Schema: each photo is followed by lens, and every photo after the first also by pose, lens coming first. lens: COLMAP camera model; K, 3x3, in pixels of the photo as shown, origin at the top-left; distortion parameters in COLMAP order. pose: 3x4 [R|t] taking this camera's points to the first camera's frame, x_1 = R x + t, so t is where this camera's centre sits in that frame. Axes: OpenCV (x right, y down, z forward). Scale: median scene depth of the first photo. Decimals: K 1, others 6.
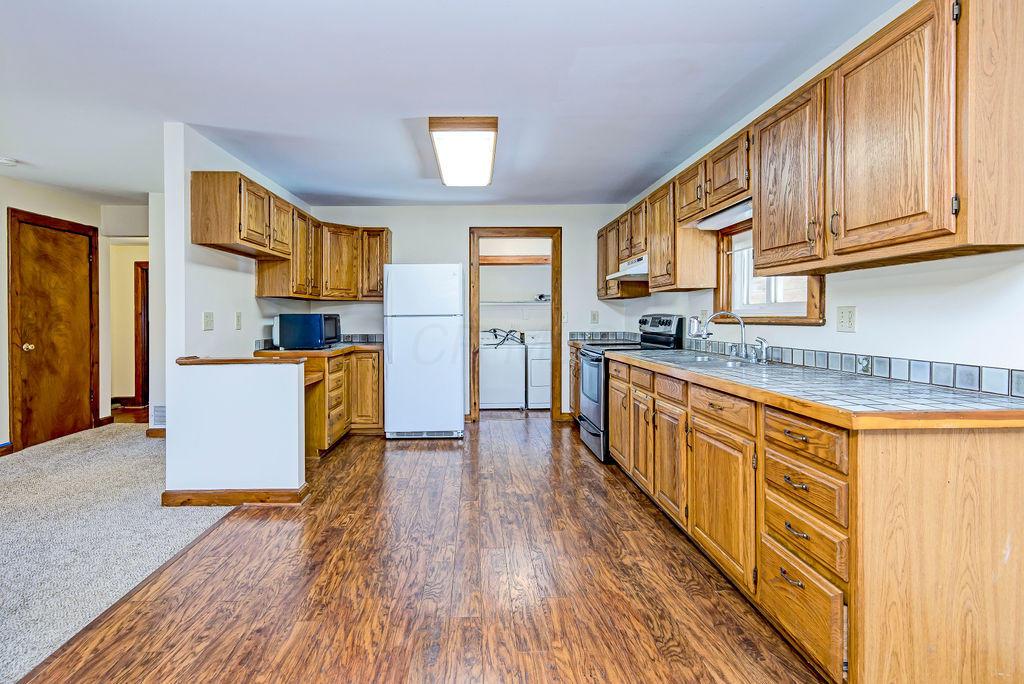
lens RADIAL K [[516.2, 0, 461.8], [0, 516.2, 321.5], [0, 0, 1]] dist [0.002936, 0.000326]
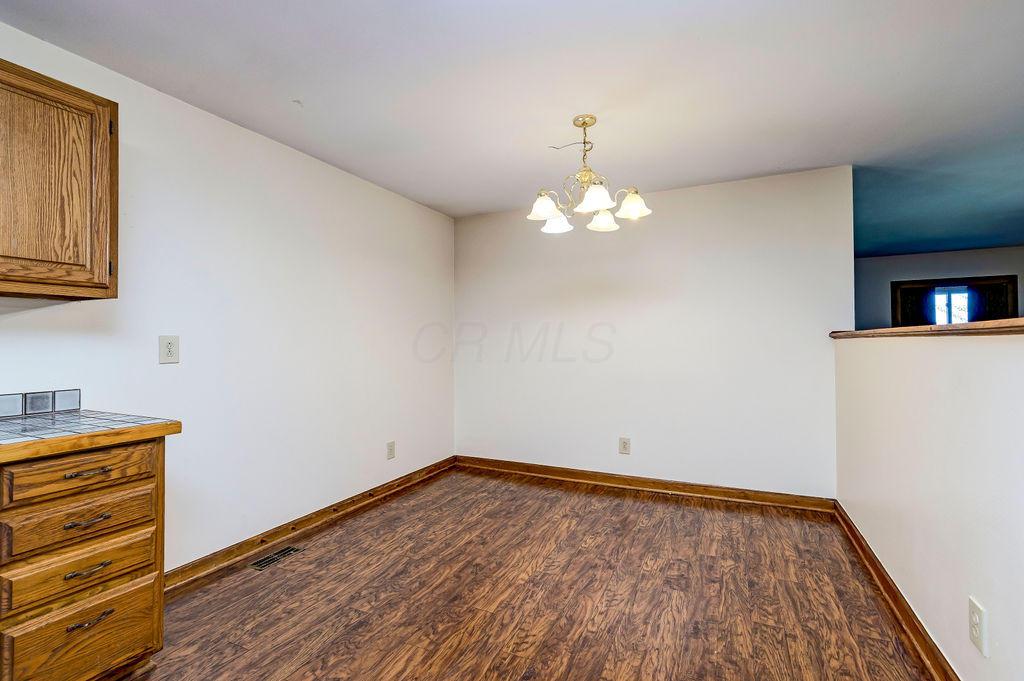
lens RADIAL K [[479.8, 0, 492.0], [0, 479.8, 334.9], [0, 0, 1]] dist [-0.001930, 0.000103]
pose [[-0.896116, 0.020548, 0.443344, -0.175215], [0.014966, 0.999759, -0.016086, -0.004884], [-0.443568, -0.007780, -0.896207, 0.588605]]
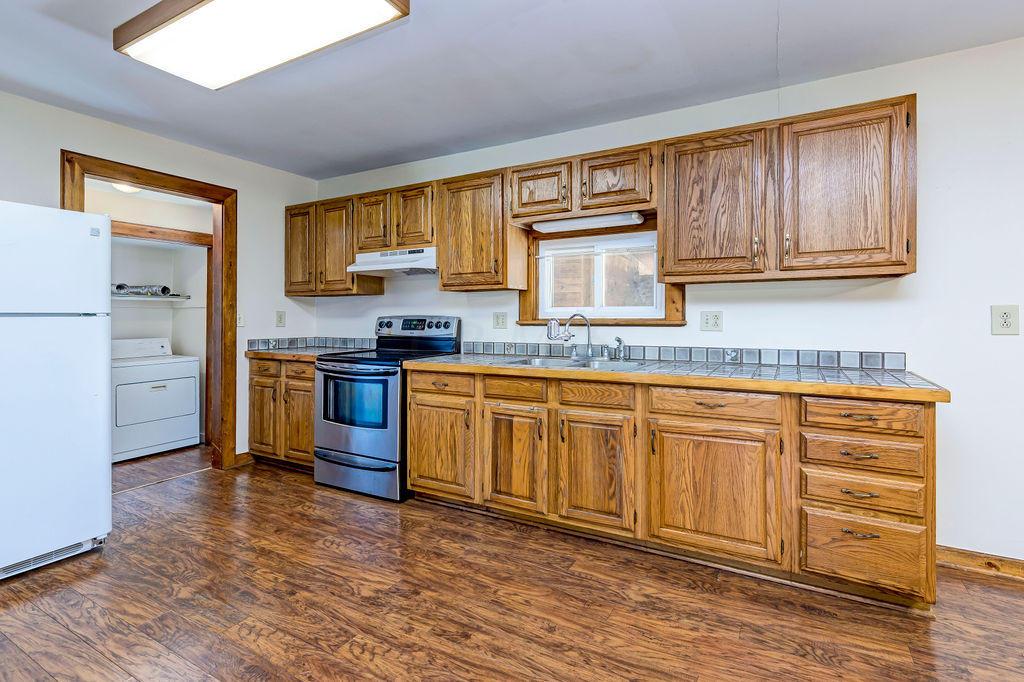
lens RADIAL K [[488.4, 0, 551.4], [0, 488.4, 324.2], [0, 0, 1]] dist [0.002255, 0.000079]
pose [[0.459900, -0.005209, 0.887956, -0.285150], [0.004757, 0.999983, 0.003403, -0.001474], [-0.887958, 0.002659, 0.459917, 0.444108]]
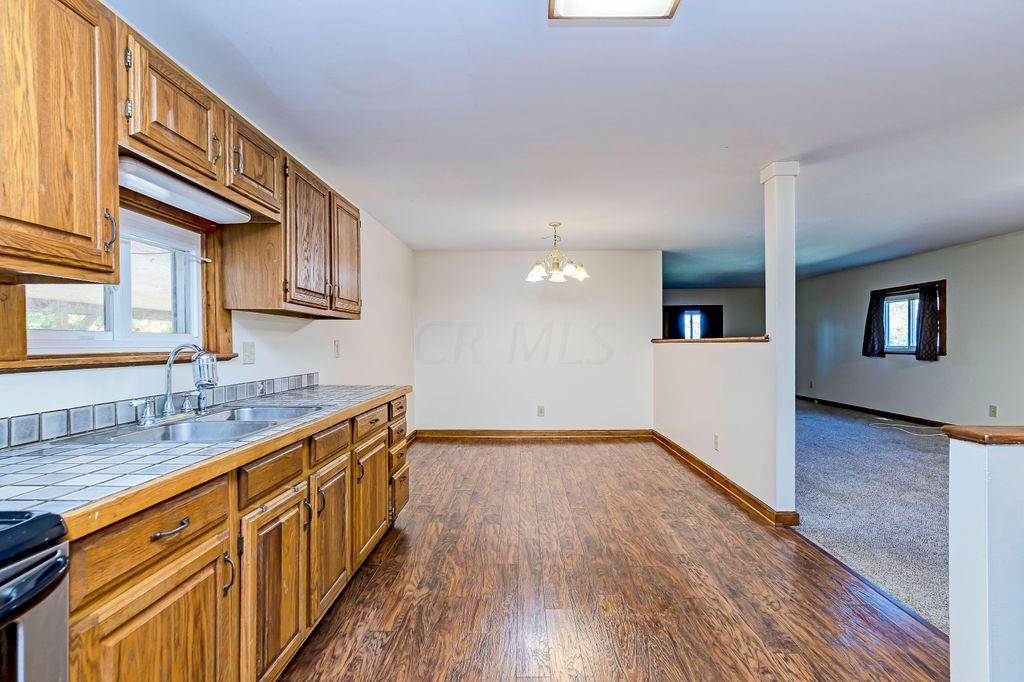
lens RADIAL K [[527.4, 0, 498.7], [0, 527.4, 339.0], [0, 0, 1]] dist [0.001738, 0.000092]
pose [[-0.999743, 0.008631, 0.020958, 0.088247], [0.008596, 0.999961, -0.001782, -0.015797], [-0.020973, -0.001601, -0.999779, 1.208958]]
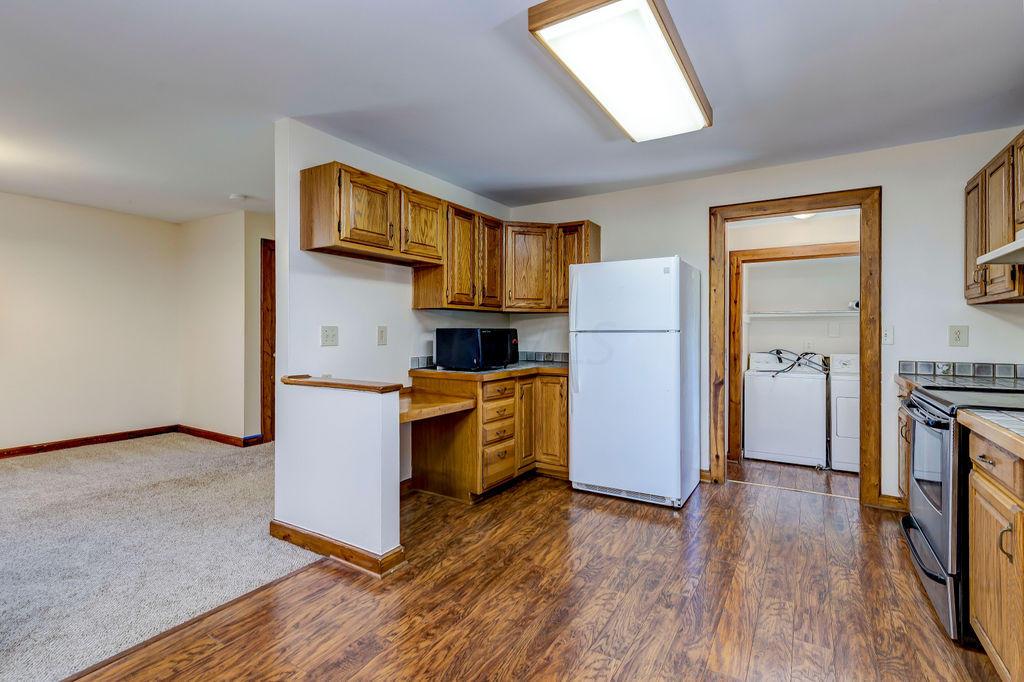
lens RADIAL K [[477.3, 0, 461.5], [0, 477.3, 328.1], [0, 0, 1]] dist [0.001698, -0.000119]
pose [[0.827186, 0.003812, -0.561915, 0.144079], [-0.011808, 0.999874, -0.010599, -0.007003], [0.561804, 0.015402, 0.827127, 0.373007]]
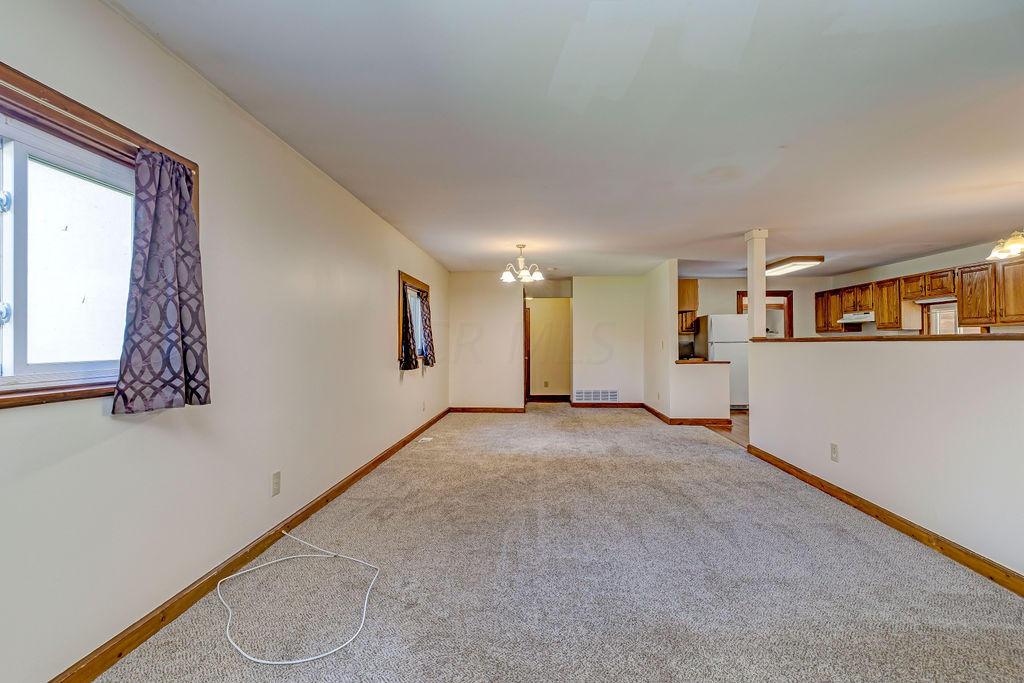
lens RADIAL K [[496.4, 0, 500.0], [0, 496.4, 341.4], [0, 0, 1]] dist [0.002117, 0.000092]
pose [[0.998240, -0.000384, -0.059297, -0.947821], [-0.000426, 0.999907, -0.013644, 0.010241], [0.059297, 0.013645, 0.998147, -0.969781]]
